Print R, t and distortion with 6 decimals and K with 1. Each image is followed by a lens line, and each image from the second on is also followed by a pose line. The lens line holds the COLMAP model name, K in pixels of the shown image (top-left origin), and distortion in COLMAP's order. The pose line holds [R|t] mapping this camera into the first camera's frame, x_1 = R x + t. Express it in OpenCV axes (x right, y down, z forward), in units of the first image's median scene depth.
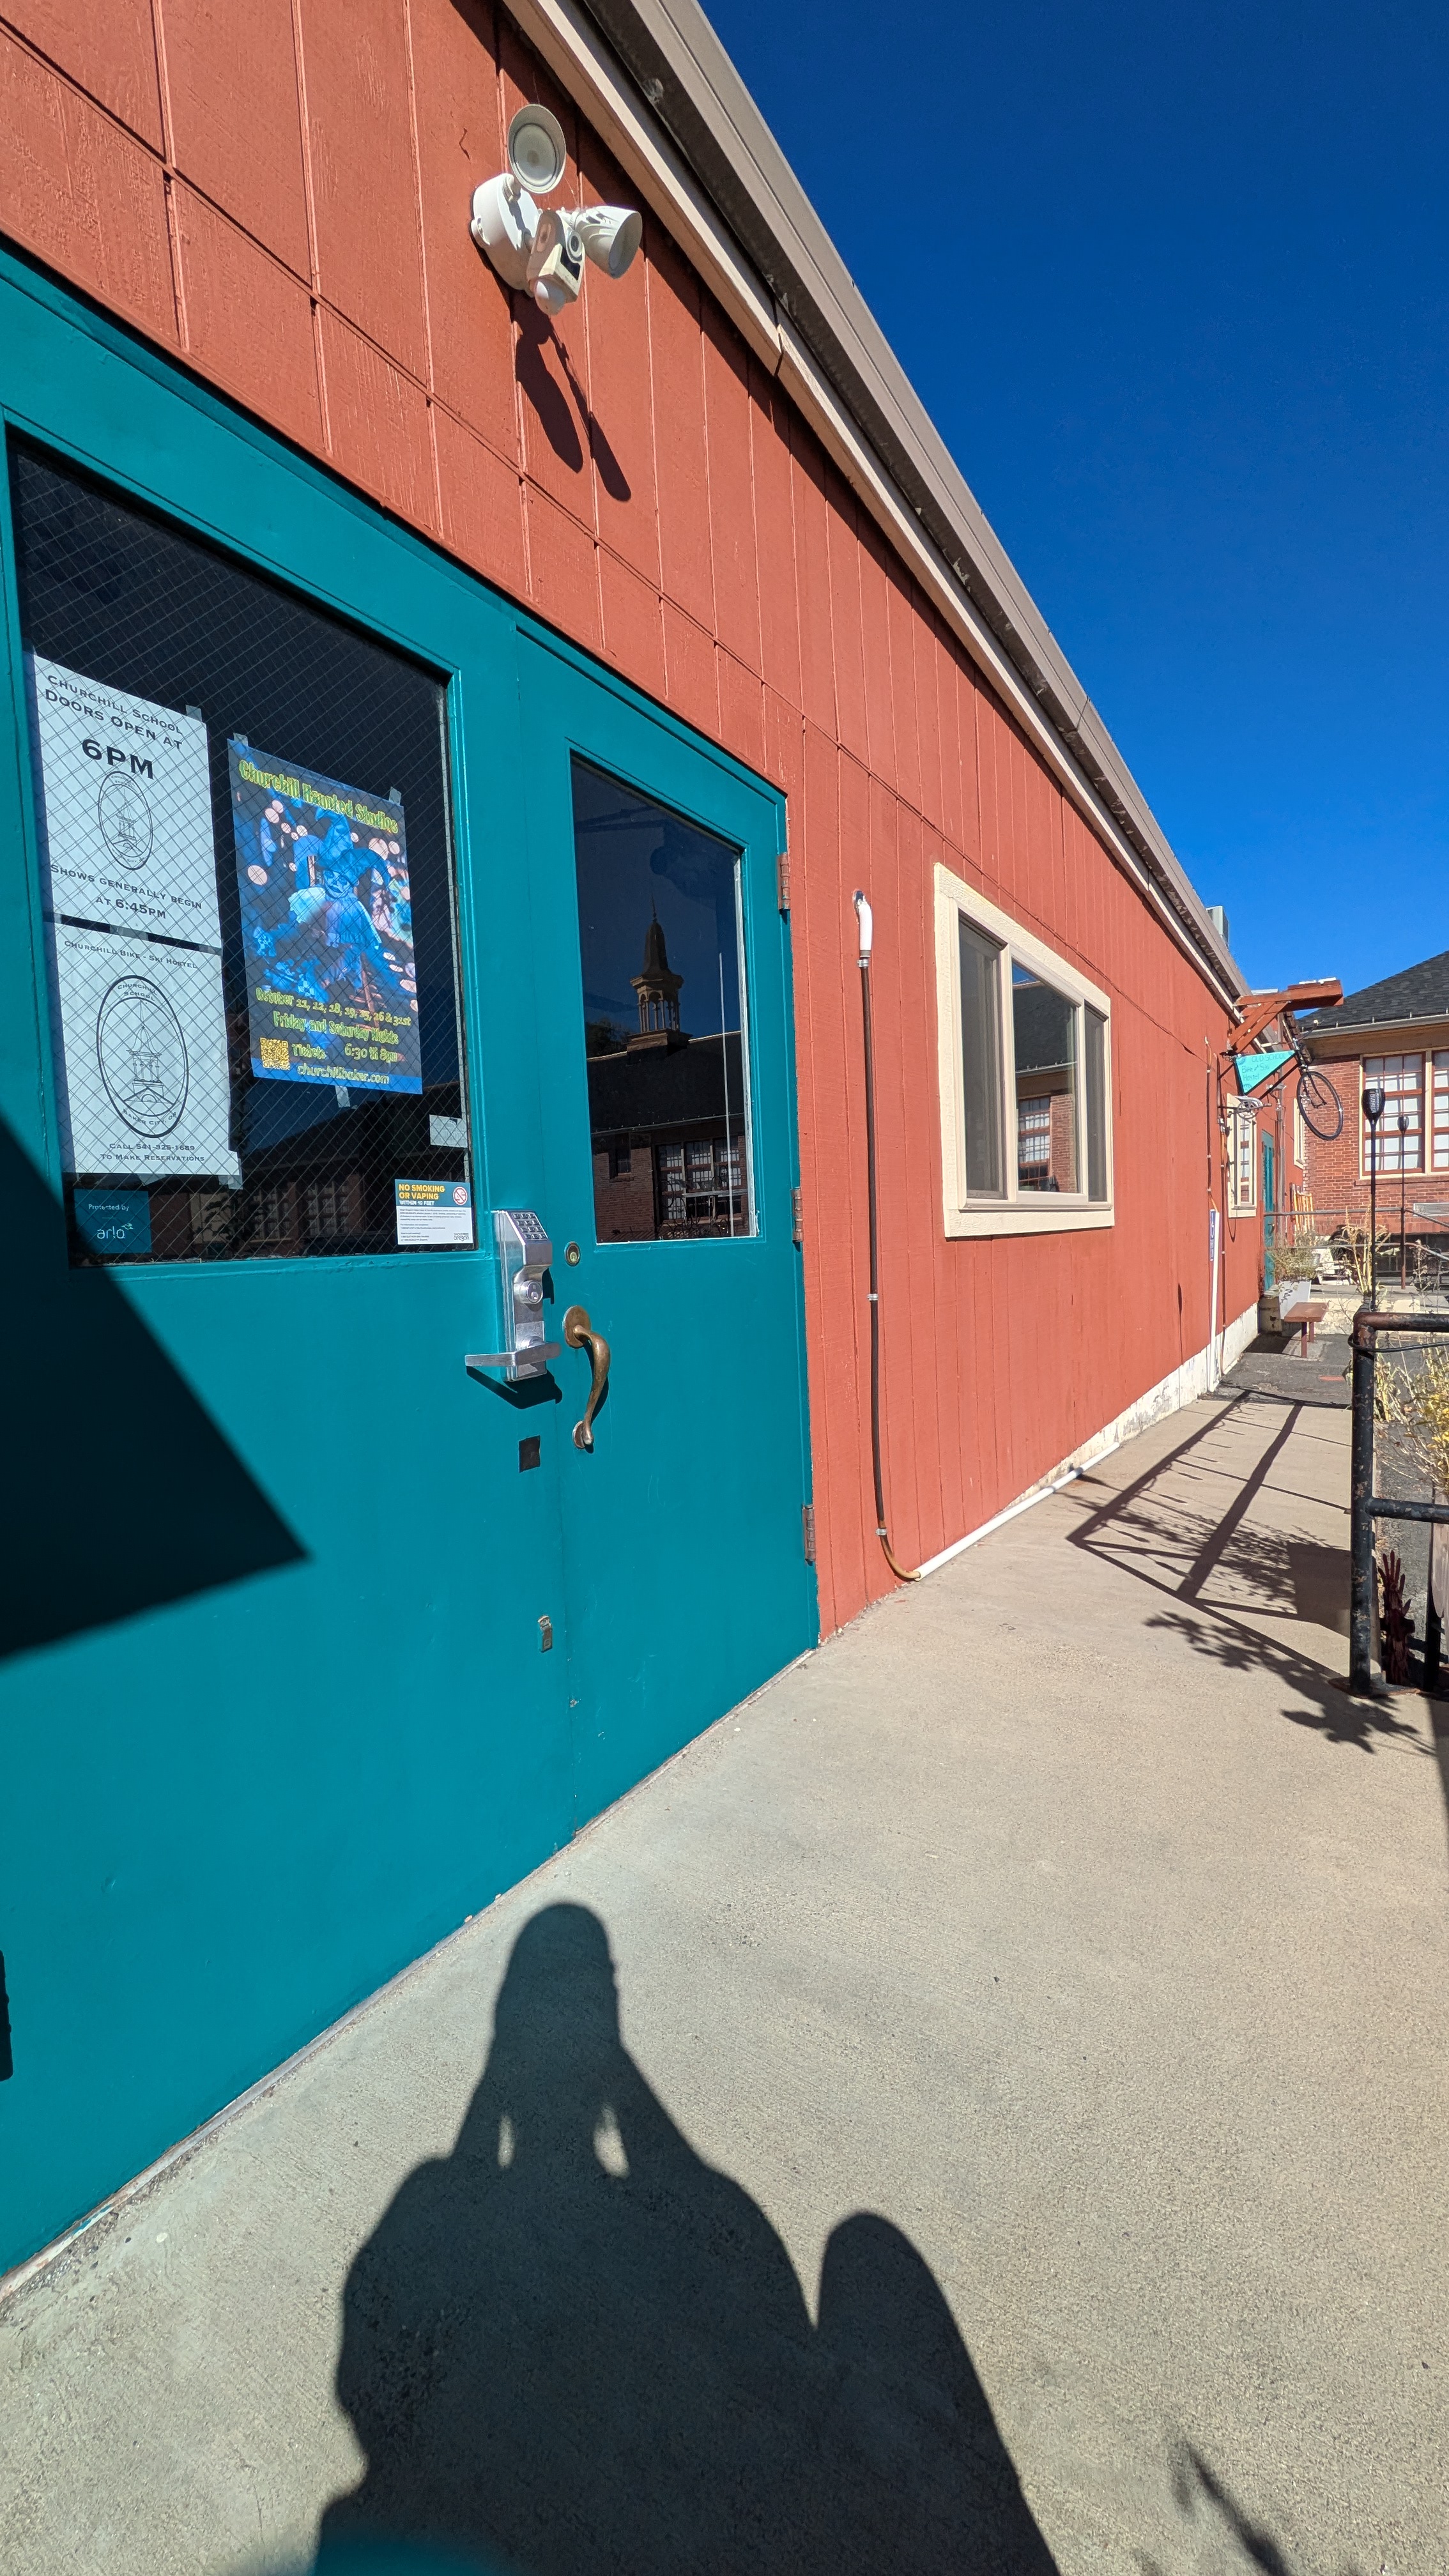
lens RADIAL K [[1001.7, 0, 741.7], [0, 1001.7, 1278.5], [0, 0, 1]] dist [0.001049, -0.000584]
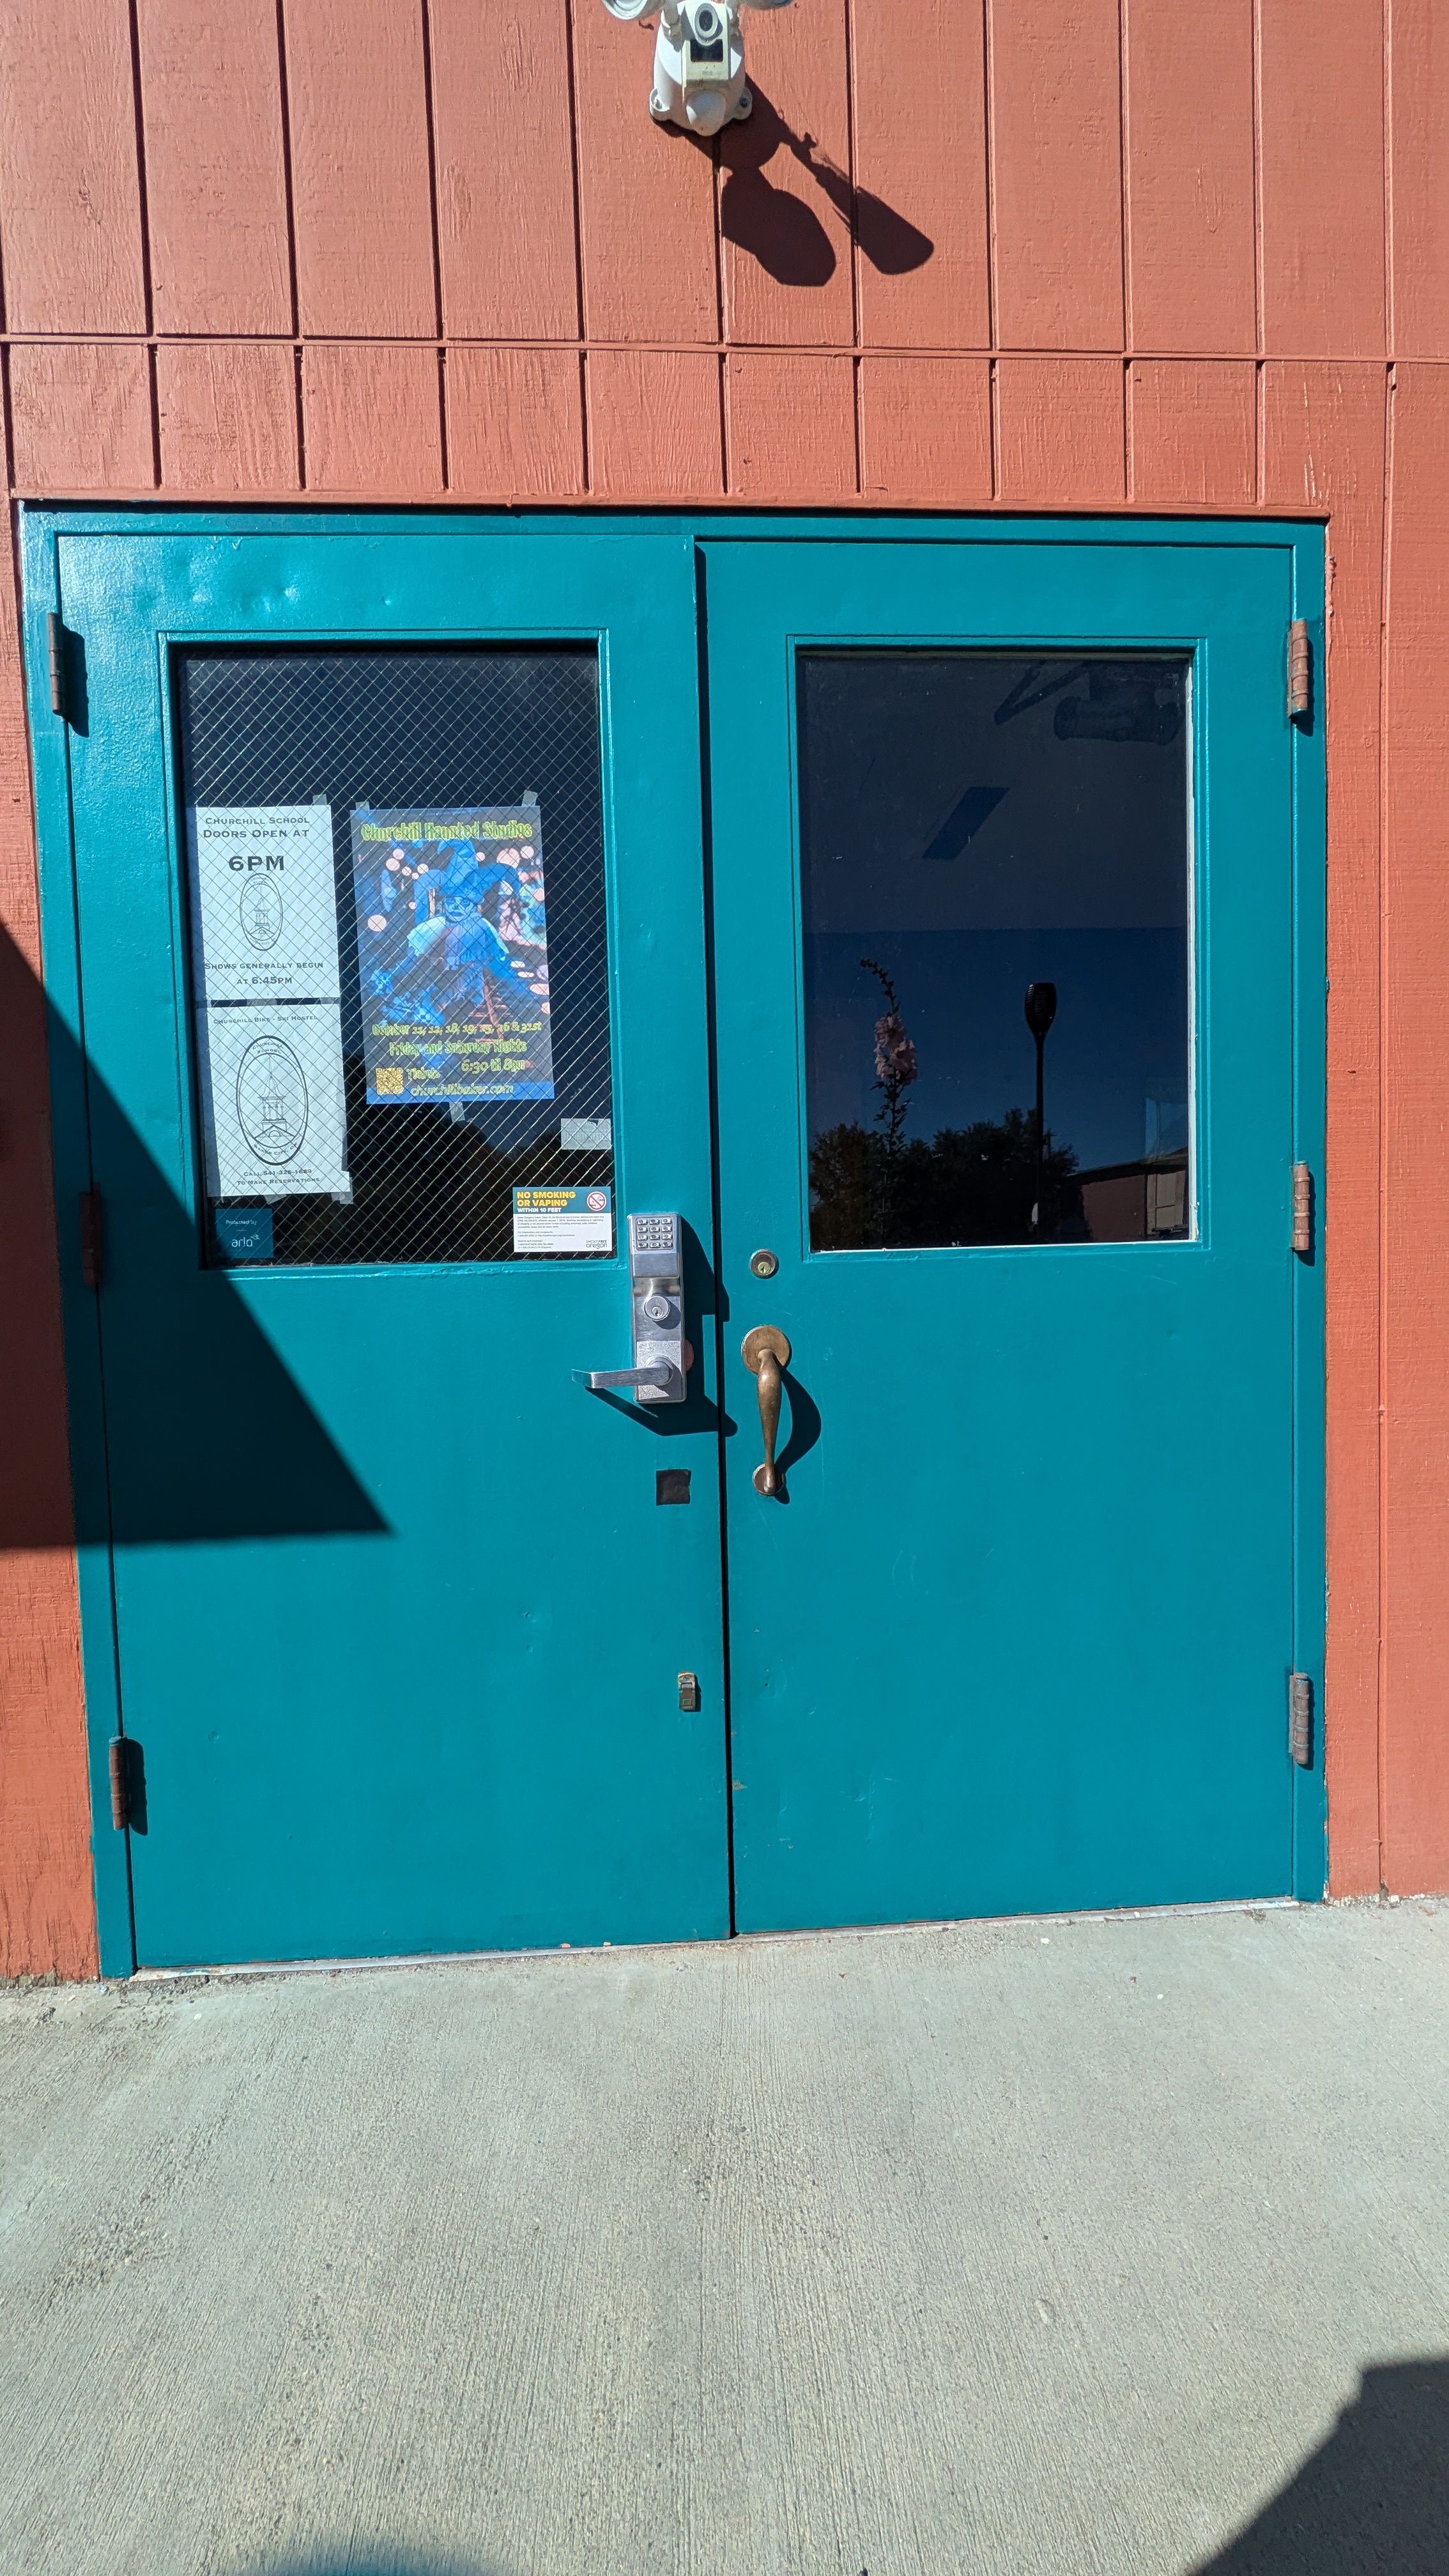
lens RADIAL K [[1001.7, 0, 730.3], [0, 1001.7, 1304.4], [0, 0, 1]] dist [0.001049, -0.000584]
pose [[0.579210, 0.055152, -0.813310, 0.639535], [-0.031843, 0.998478, 0.045031, -0.035749], [0.814556, -0.000184, 0.580085, 0.625227]]
